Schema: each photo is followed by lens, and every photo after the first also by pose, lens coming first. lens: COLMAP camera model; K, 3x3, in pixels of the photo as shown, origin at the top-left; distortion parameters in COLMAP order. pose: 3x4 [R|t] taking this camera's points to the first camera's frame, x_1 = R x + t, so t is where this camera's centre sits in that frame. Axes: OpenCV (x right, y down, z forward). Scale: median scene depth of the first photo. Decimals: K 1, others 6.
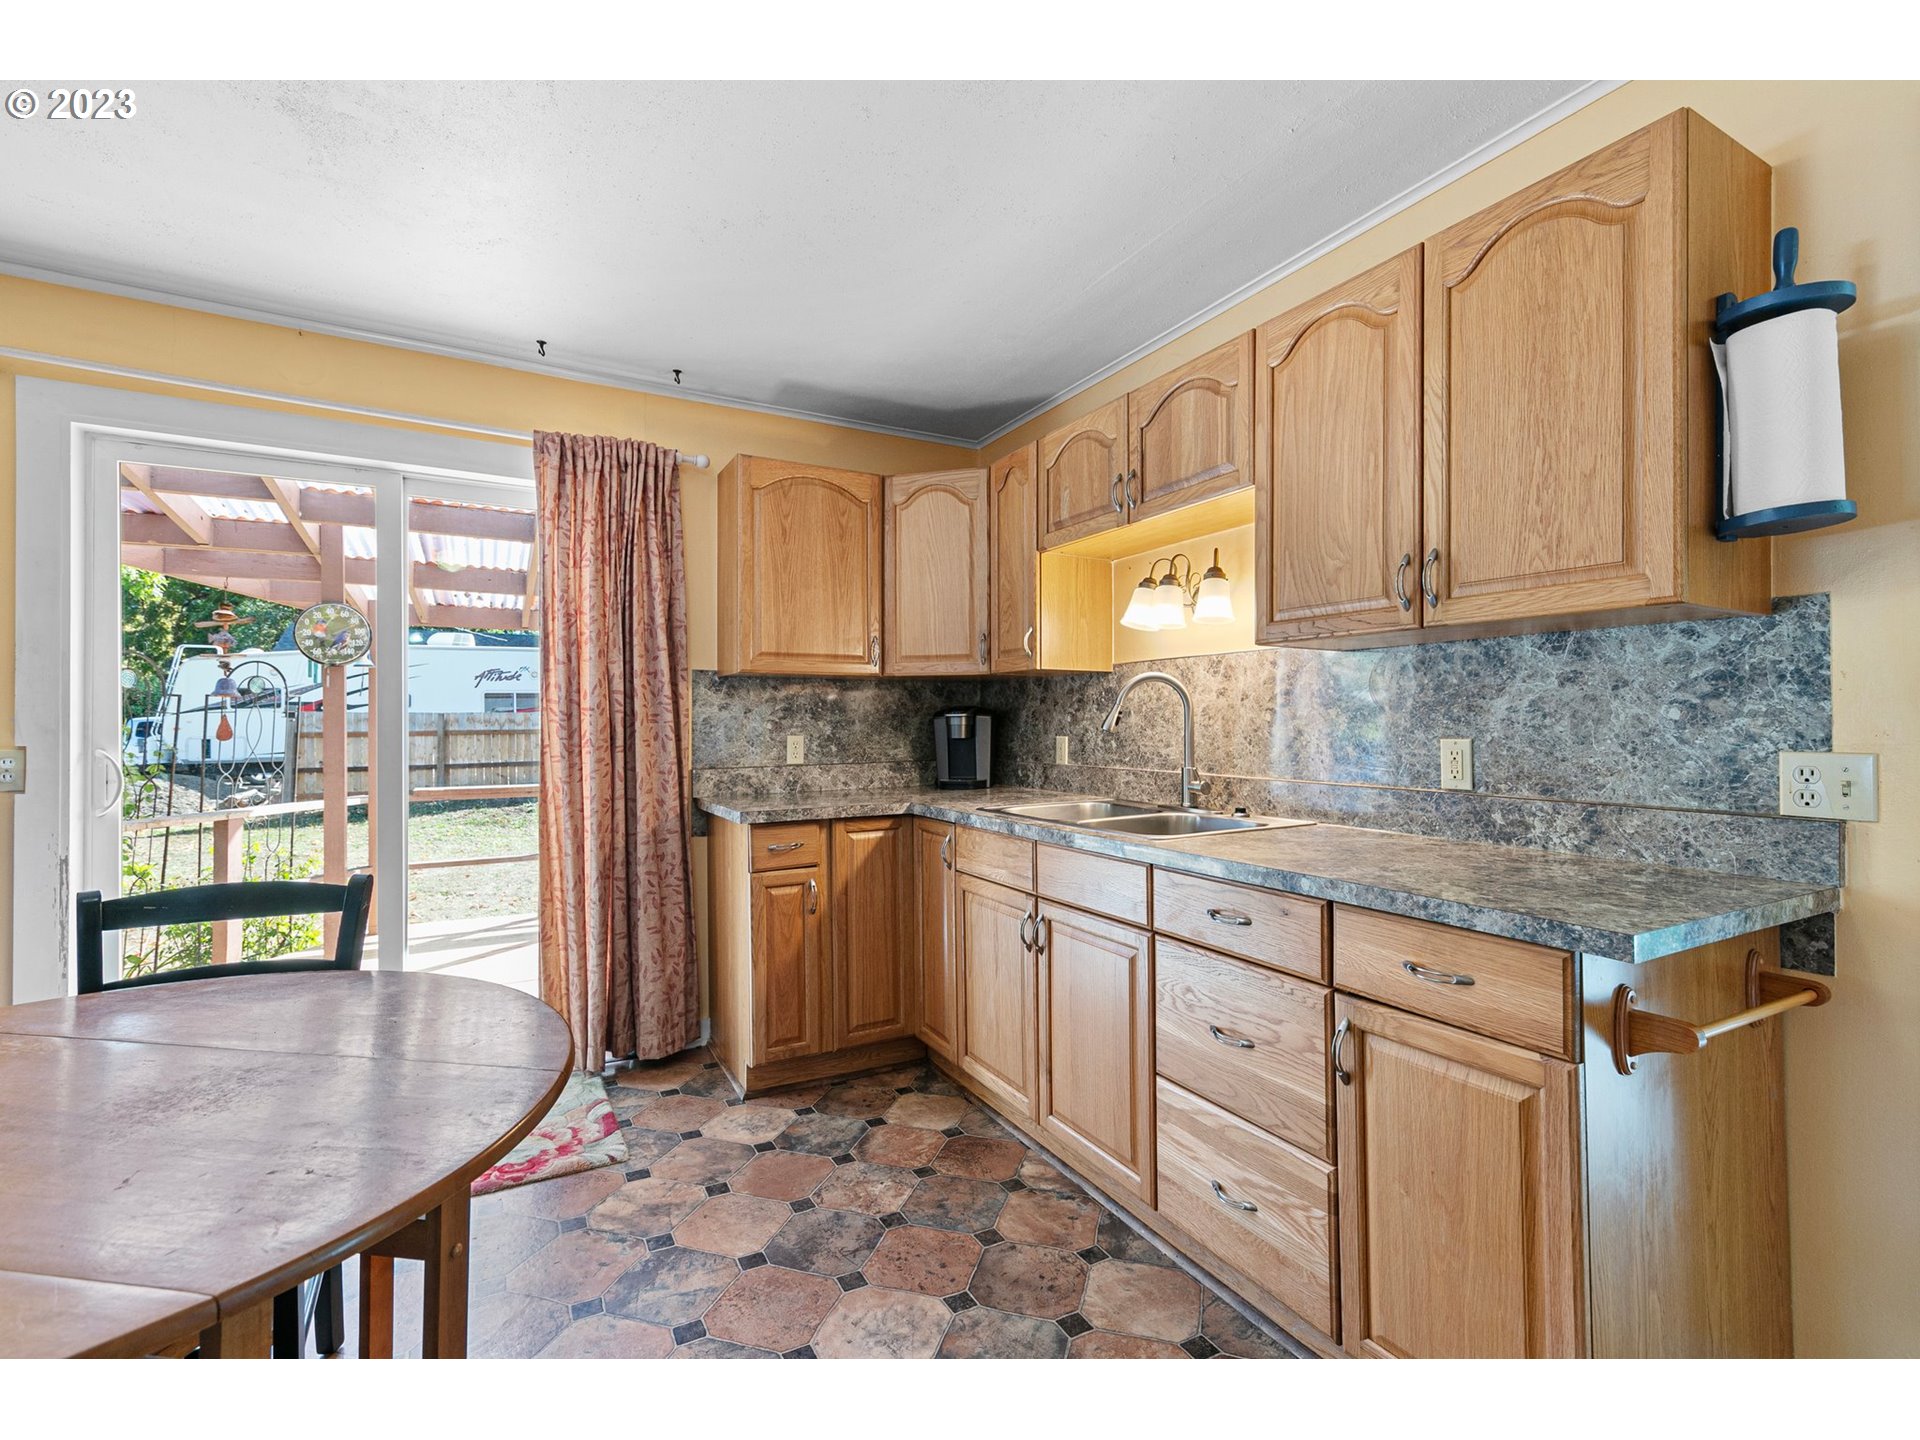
lens RADIAL K [[868.4, 0, 968.6], [0, 868.4, 711.3], [0, 0, 1]] dist [0.001200, -0.000121]
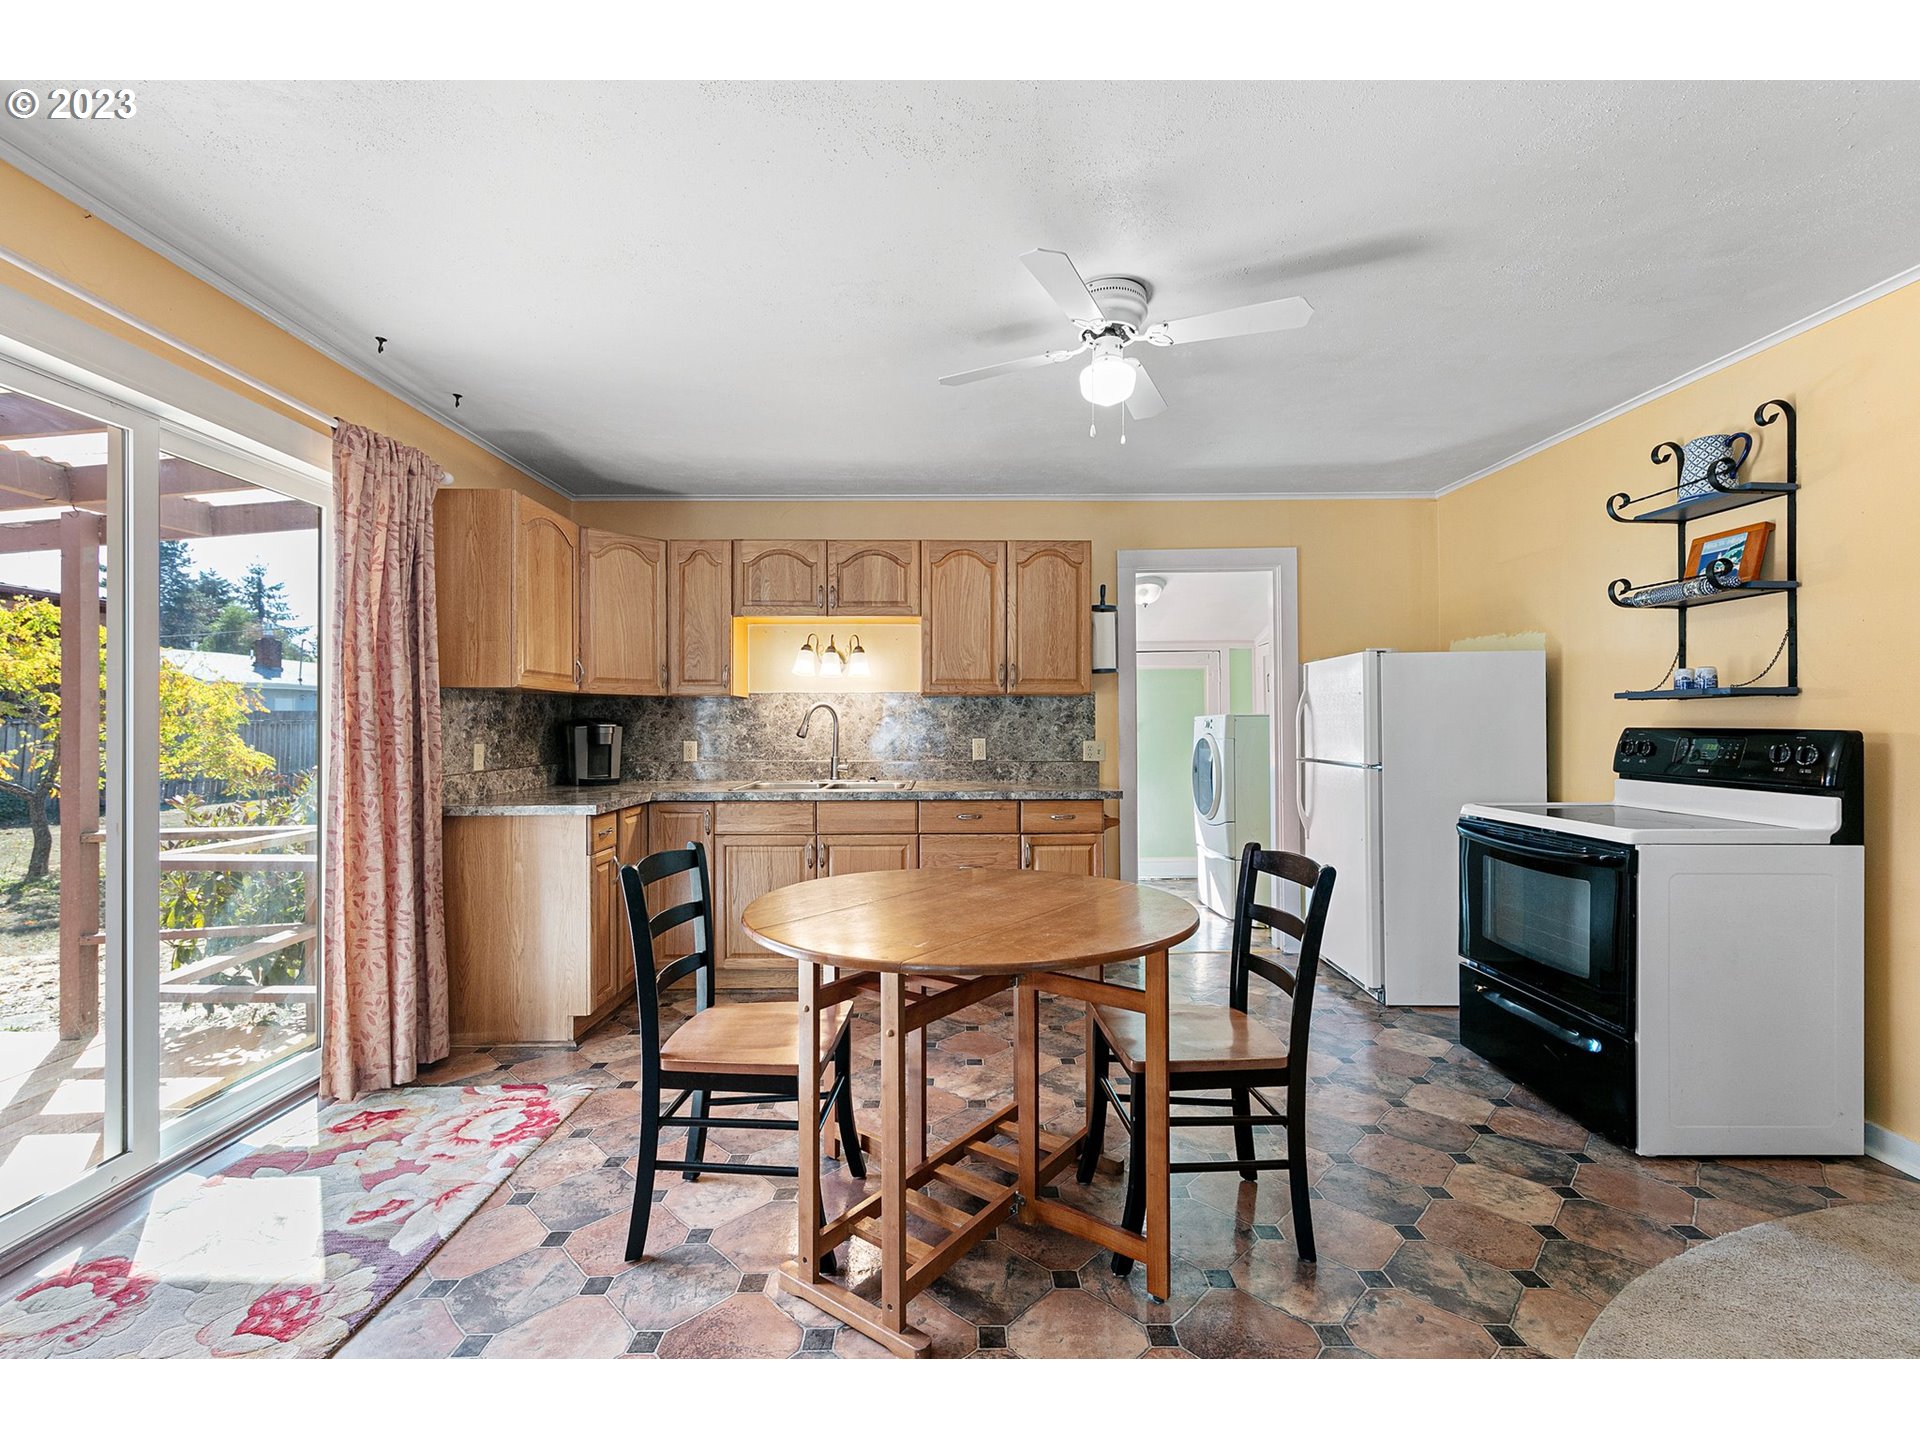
lens RADIAL K [[817.2, 0, 968.3], [0, 817.2, 722.1], [0, 0, 1]] dist [0.004908, 0.000412]
pose [[0.468545, 0.007404, 0.883409, -1.113333], [-0.012183, 0.999924, -0.001919, -0.006429], [-0.883356, -0.009864, 0.468599, -0.008918]]
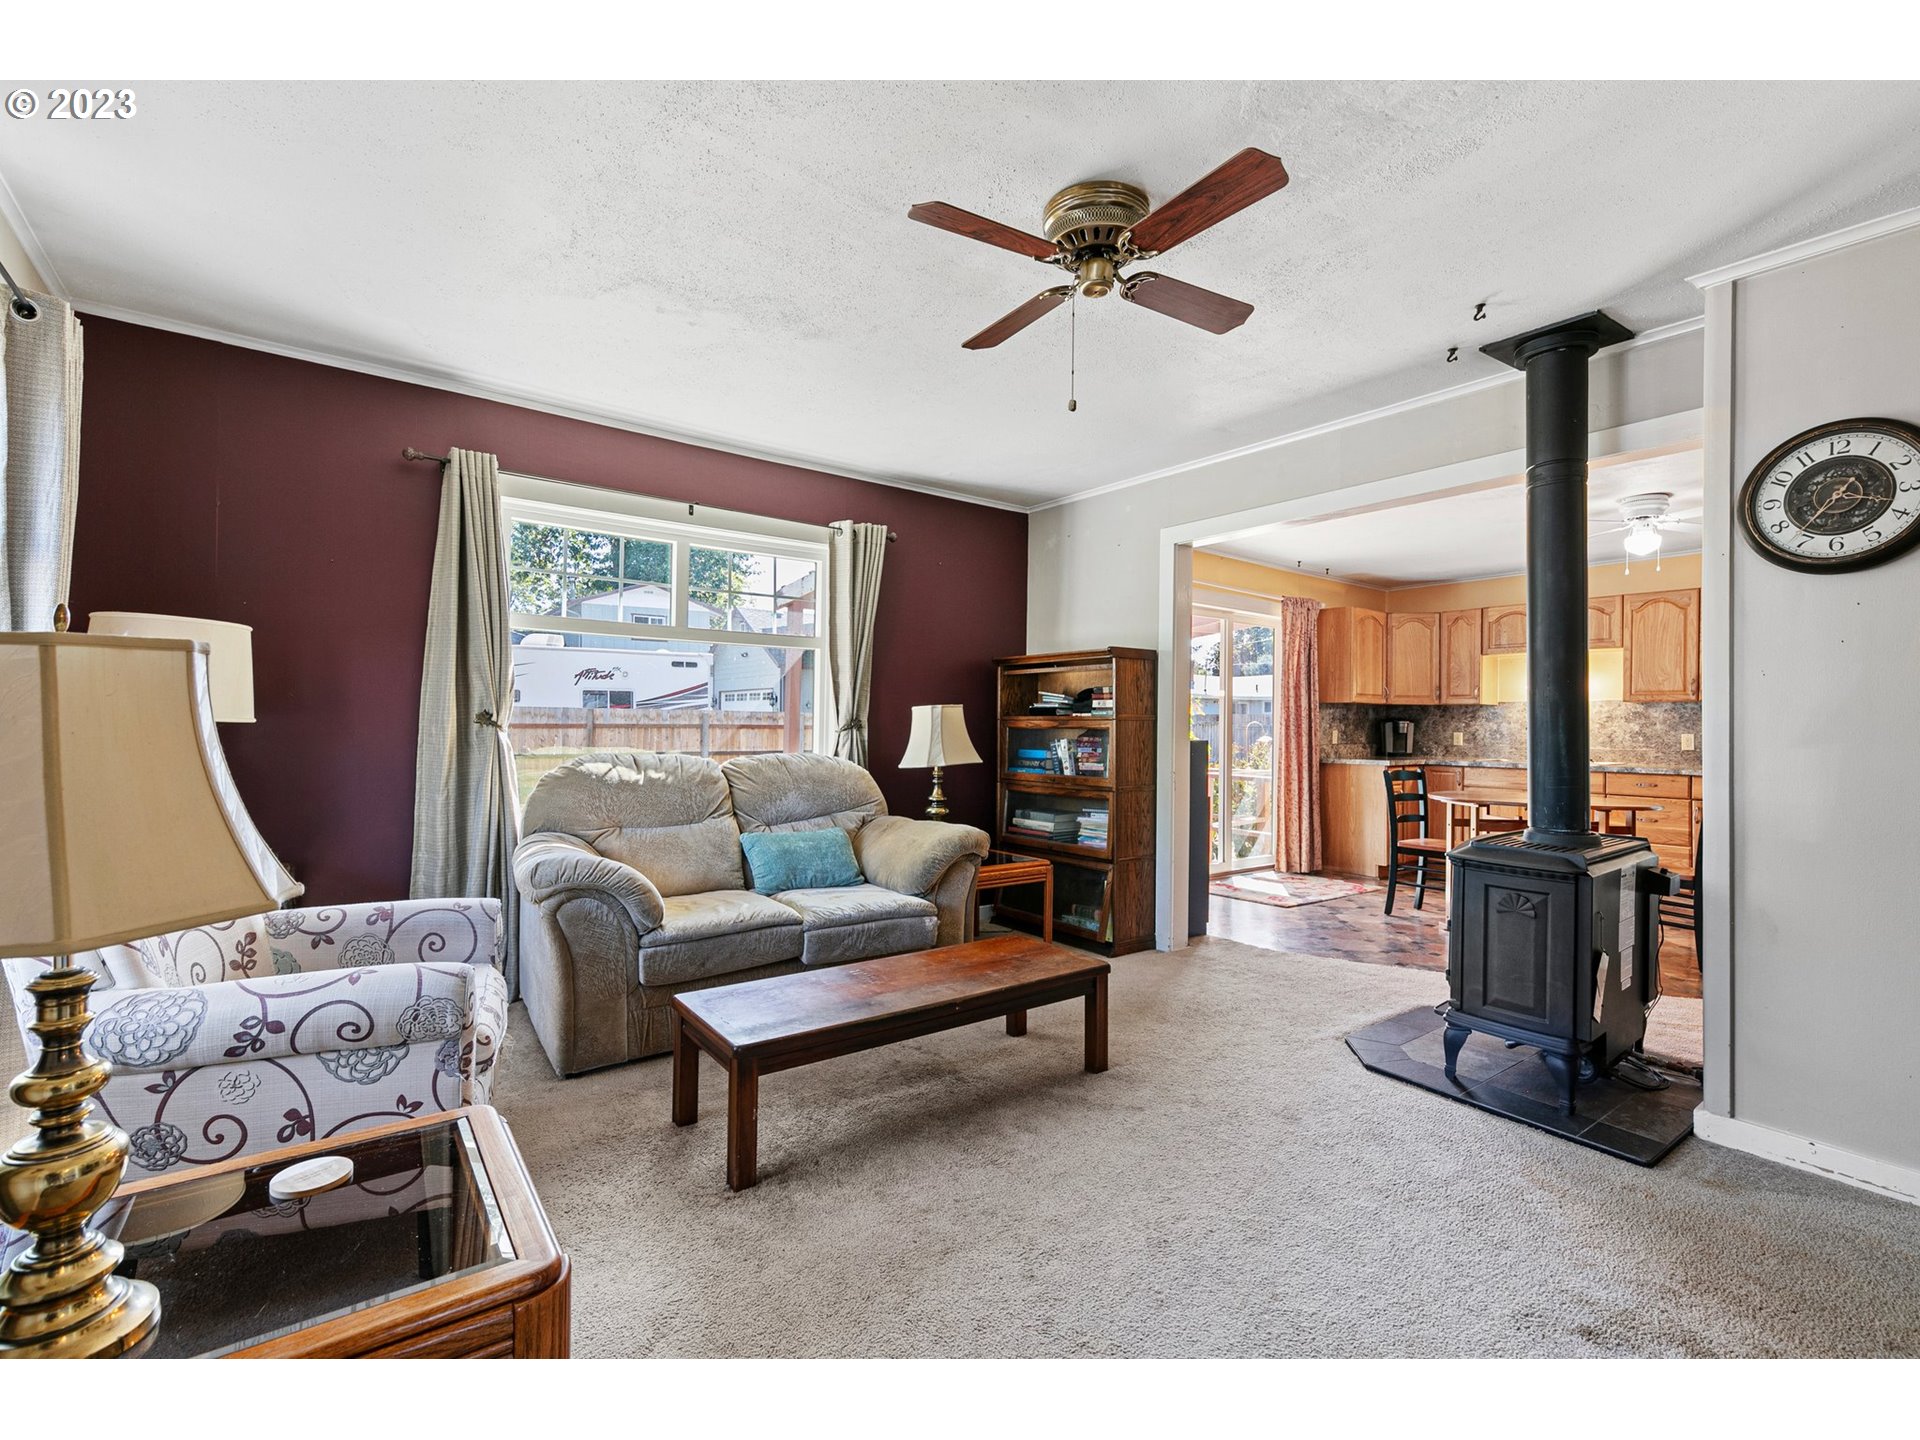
lens RADIAL K [[868.4, 0, 962.6], [0, 868.4, 717.5], [0, 0, 1]] dist [0.001200, -0.000121]
pose [[0.990098, 0.017620, 0.139270, -1.935625], [-0.018281, 0.999827, 0.003472, 0.006975], [-0.139185, -0.005983, 0.990248, -1.361707]]
